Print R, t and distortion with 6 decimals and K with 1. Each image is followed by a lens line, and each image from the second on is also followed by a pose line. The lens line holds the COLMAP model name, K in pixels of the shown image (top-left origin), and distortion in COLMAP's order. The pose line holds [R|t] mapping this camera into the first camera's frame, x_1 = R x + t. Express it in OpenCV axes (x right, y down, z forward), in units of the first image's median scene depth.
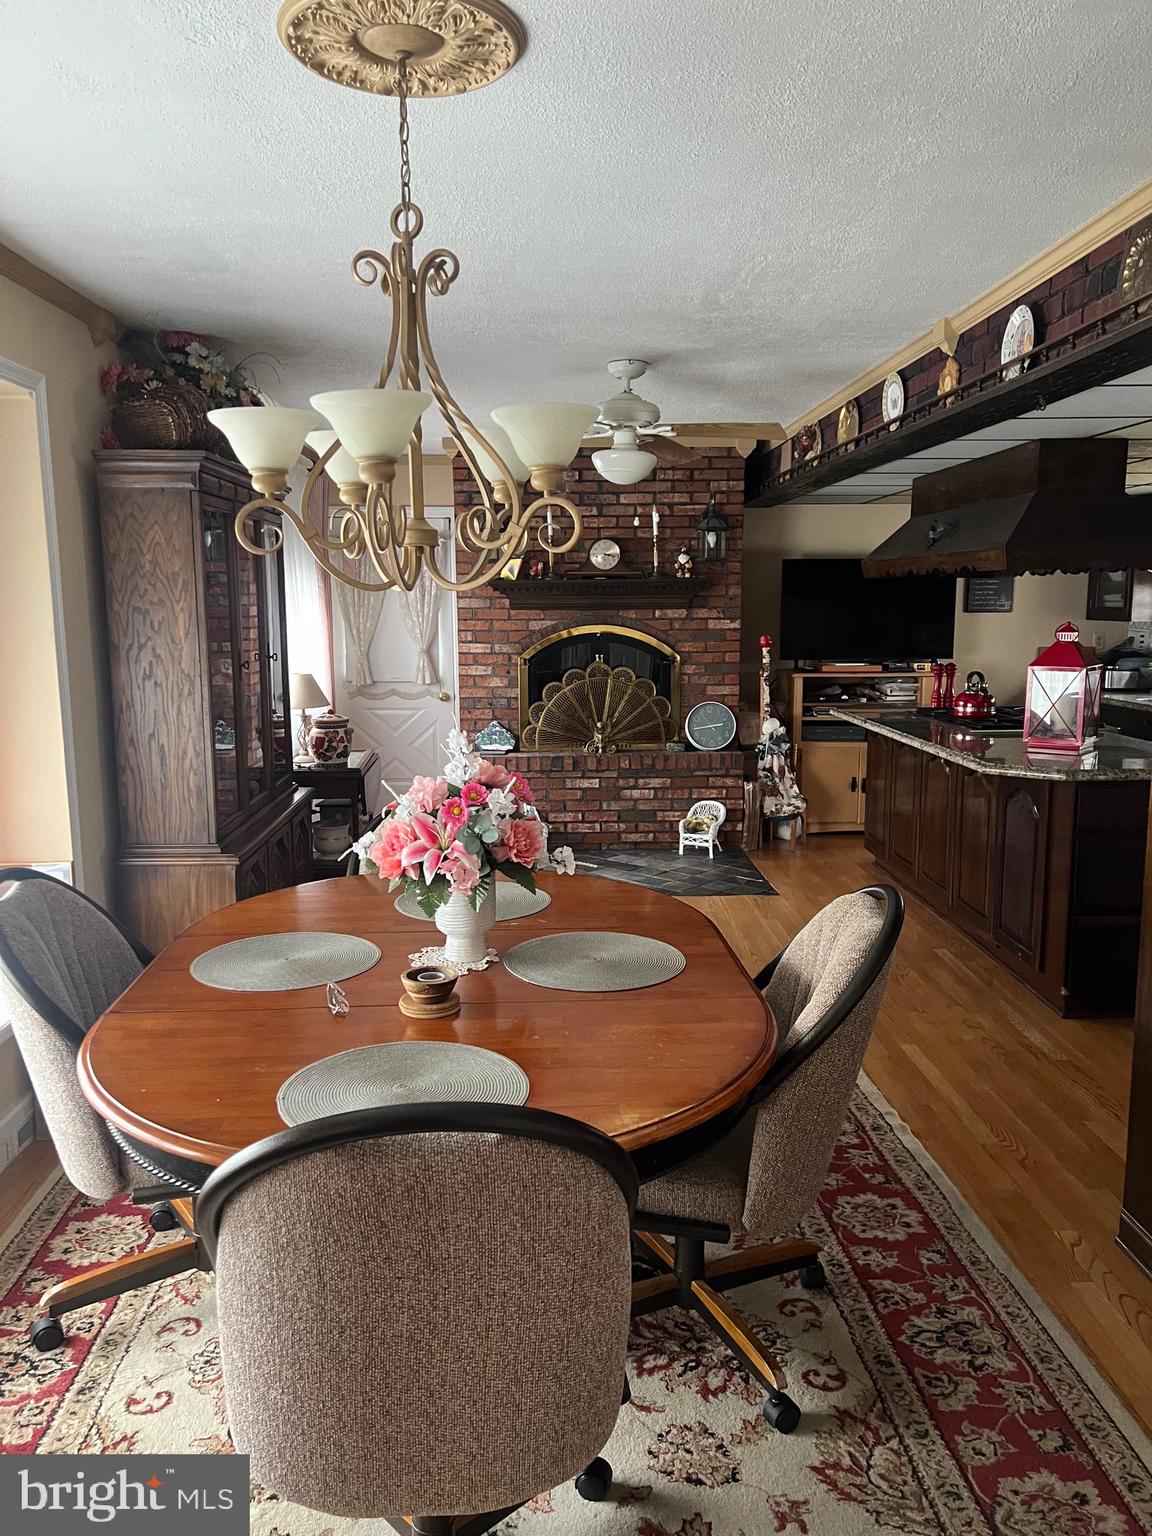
lens RADIAL K [[1150.3, 0, 579.6], [0, 1150.3, 750.9], [0, 0, 1]] dist [0.061321, -0.057263]
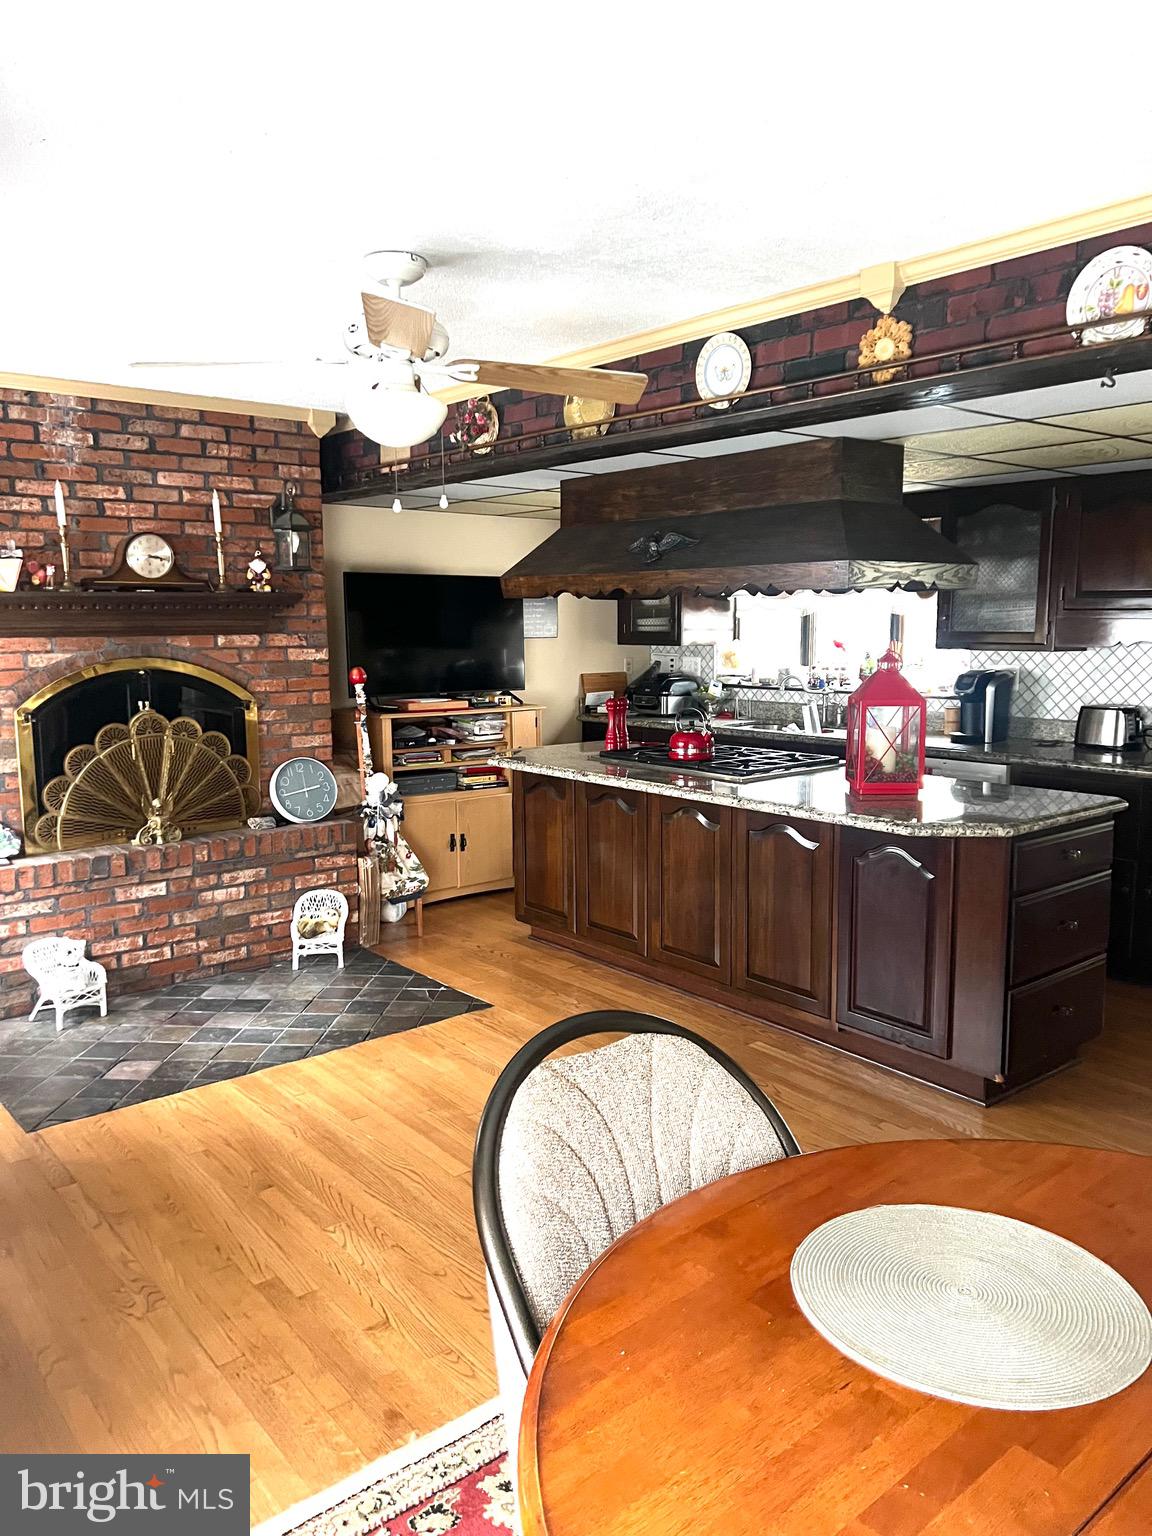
lens RADIAL K [[1150.3, 0, 579.6], [0, 1150.3, 750.9], [0, 0, 1]] dist [0.061321, -0.057263]
pose [[0.794087, -0.071136, 0.603627, -0.197920], [0.090008, 0.995941, -0.001038, -0.030267], [-0.601102, 0.055155, 0.797266, 0.294589]]
